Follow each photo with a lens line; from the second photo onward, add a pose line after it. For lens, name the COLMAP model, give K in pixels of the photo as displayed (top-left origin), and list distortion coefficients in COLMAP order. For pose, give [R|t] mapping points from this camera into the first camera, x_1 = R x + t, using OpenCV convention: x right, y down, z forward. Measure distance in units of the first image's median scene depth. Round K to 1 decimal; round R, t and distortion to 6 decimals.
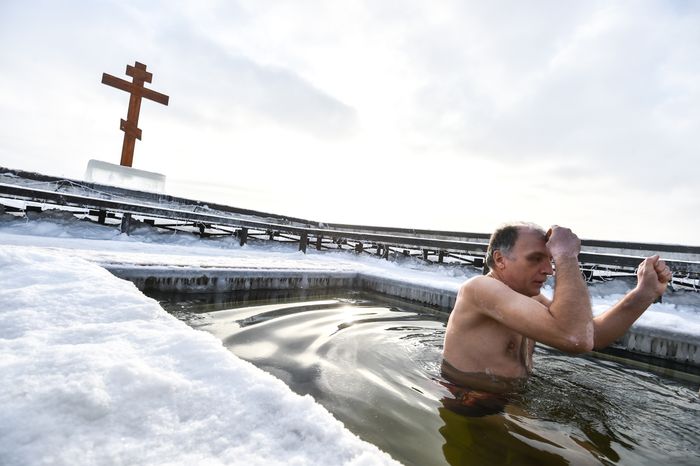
lens RADIAL K [[322.1, 0, 347.1], [0, 322.1, 232.5], [0, 0, 1]] dist [-0.023839, -0.007971]
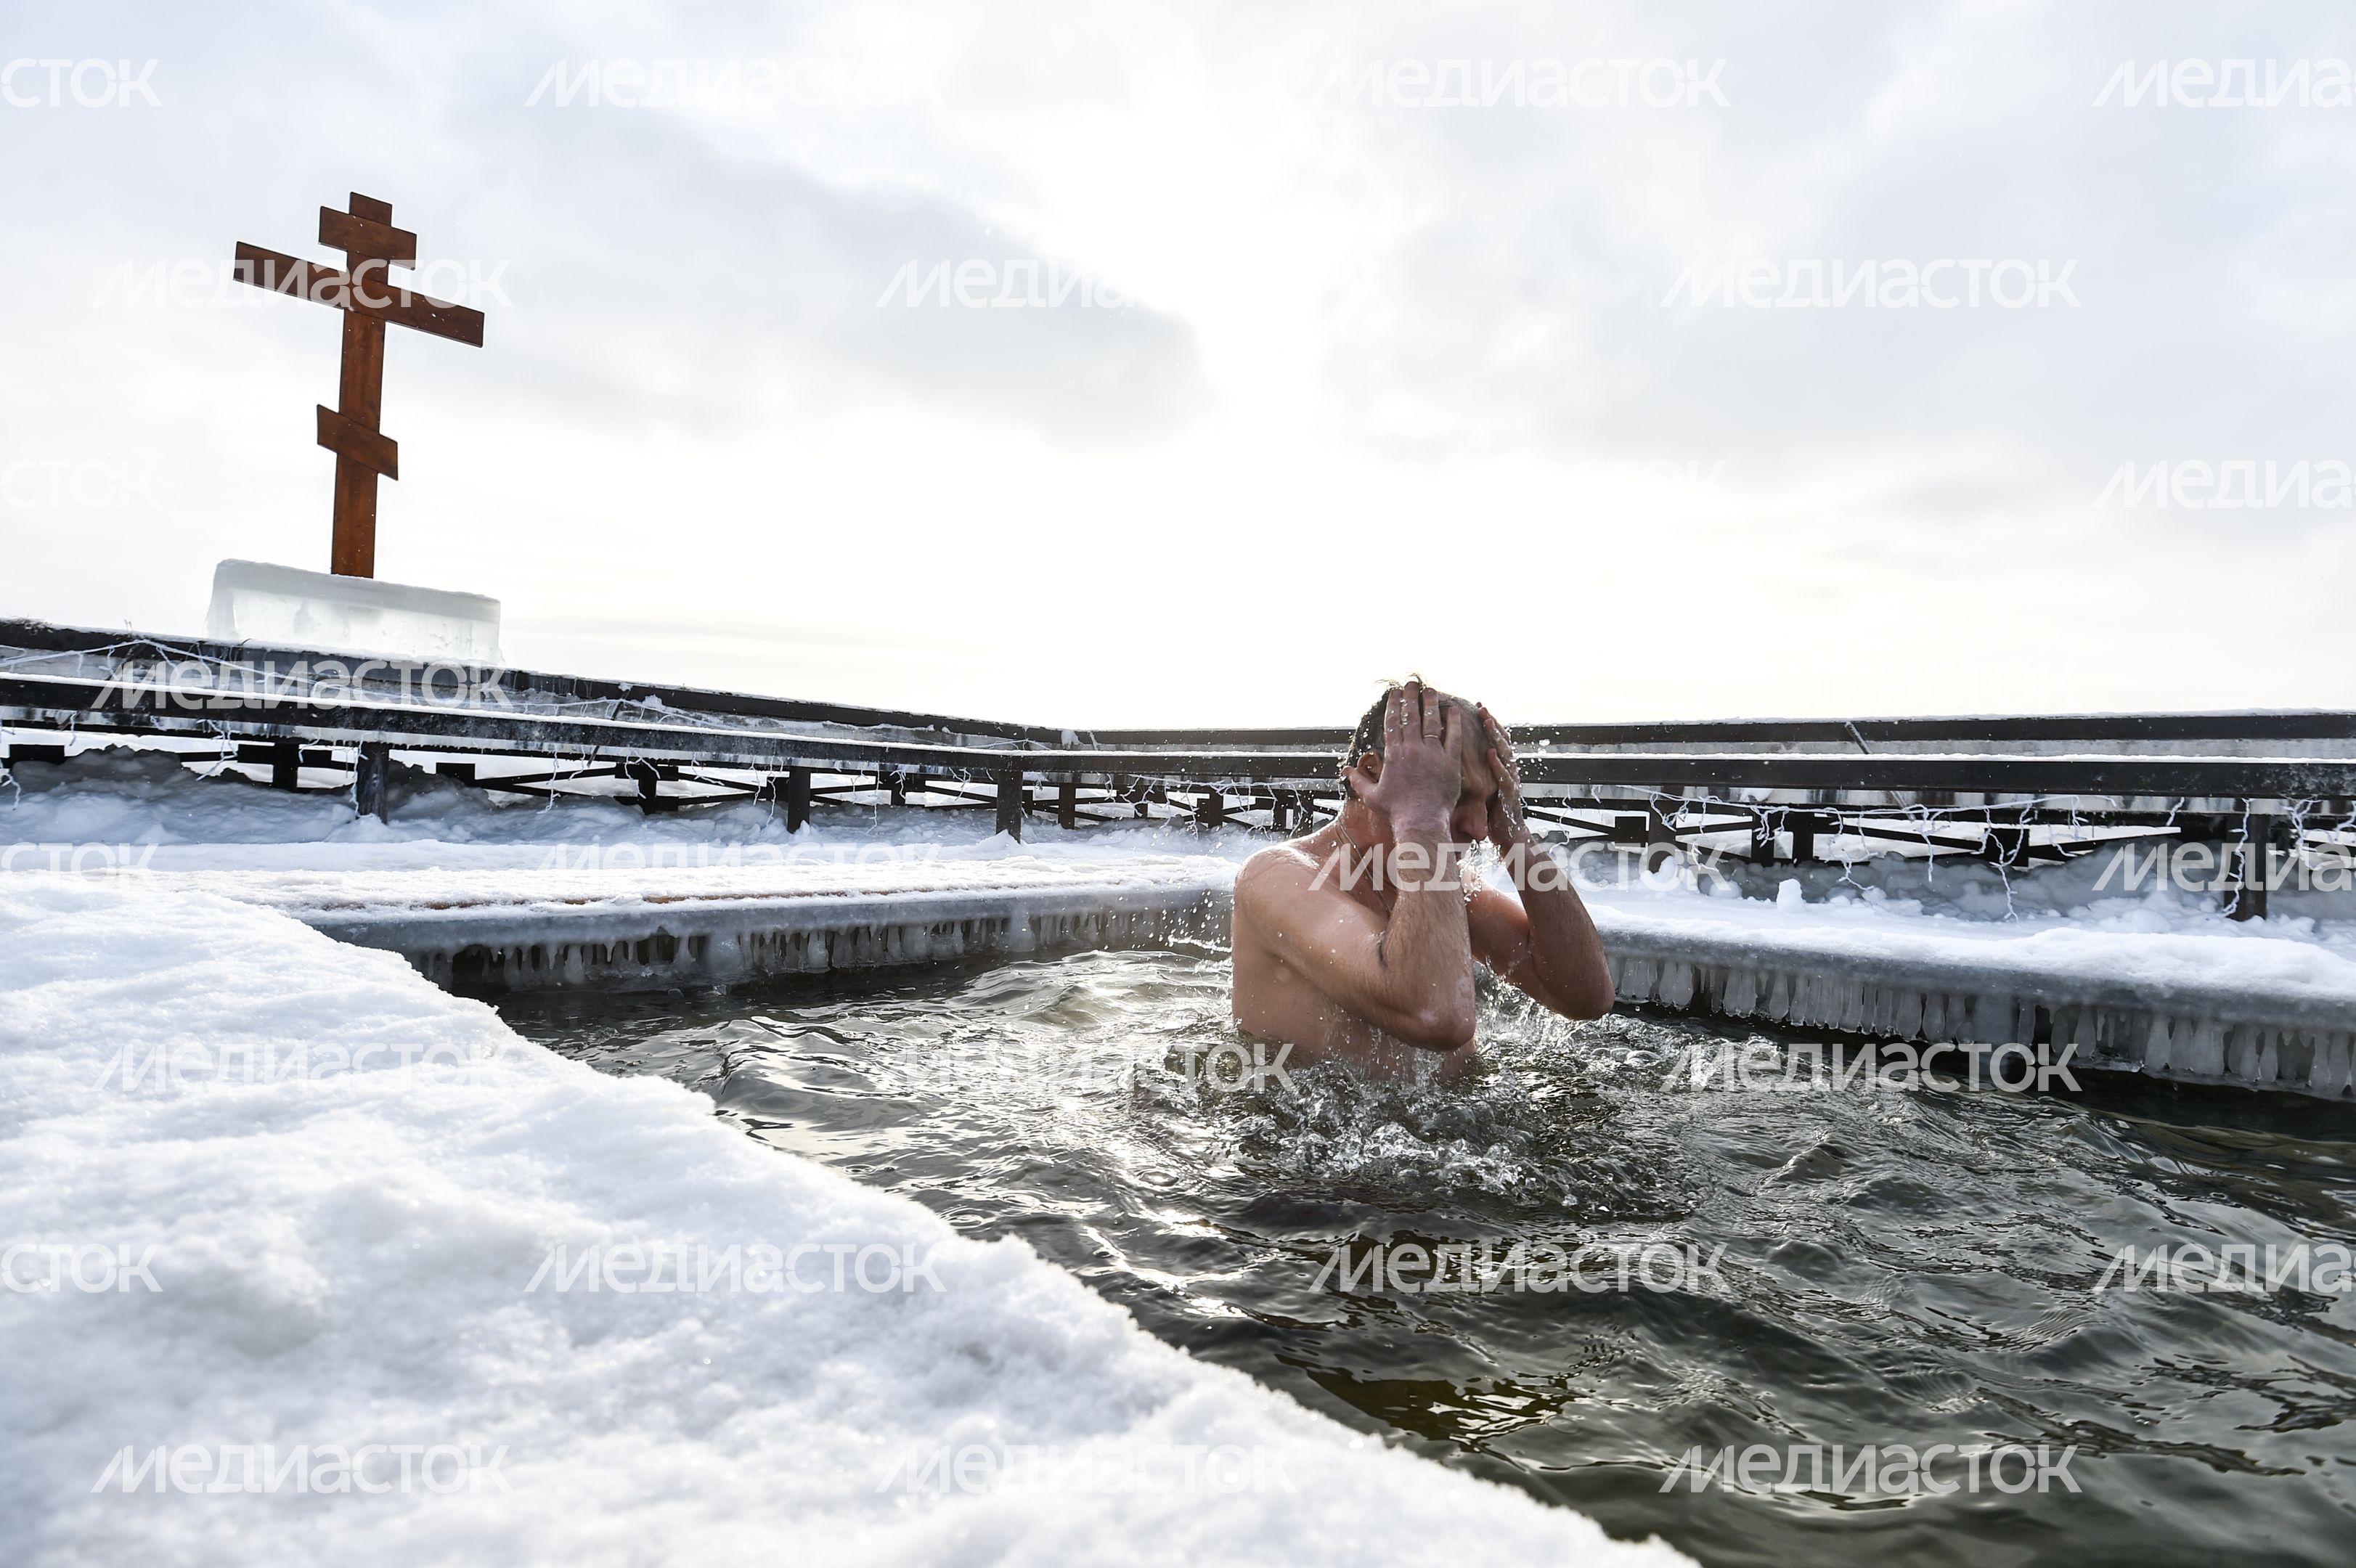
lens RADIAL K [[1138.9, 0, 1183.4], [0, 1138.9, 810.4], [0, 0, 1]] dist [-0.017375, -0.012682]
pose [[0.997333, -0.072140, 0.011084, 0.012029], [0.071635, 0.996602, 0.040653, 0.020628], [-0.013979, -0.039750, 0.999112, -0.005769]]
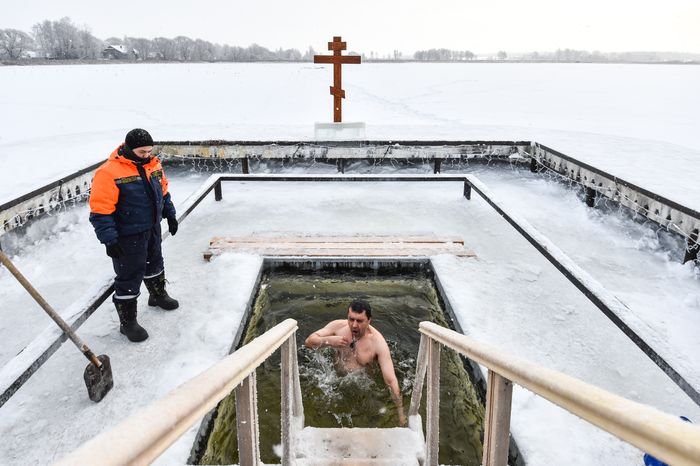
lens RADIAL K [[415.5, 0, 341.3], [0, 415.5, 160.5], [0, 0, 1]] dist [0.001864, -0.001710]
pose [[0.675979, 0.065061, -0.734043, 1.454573], [0.100117, 0.978751, 0.178948, -0.866536], [0.730088, -0.194455, 0.655102, -0.379450]]
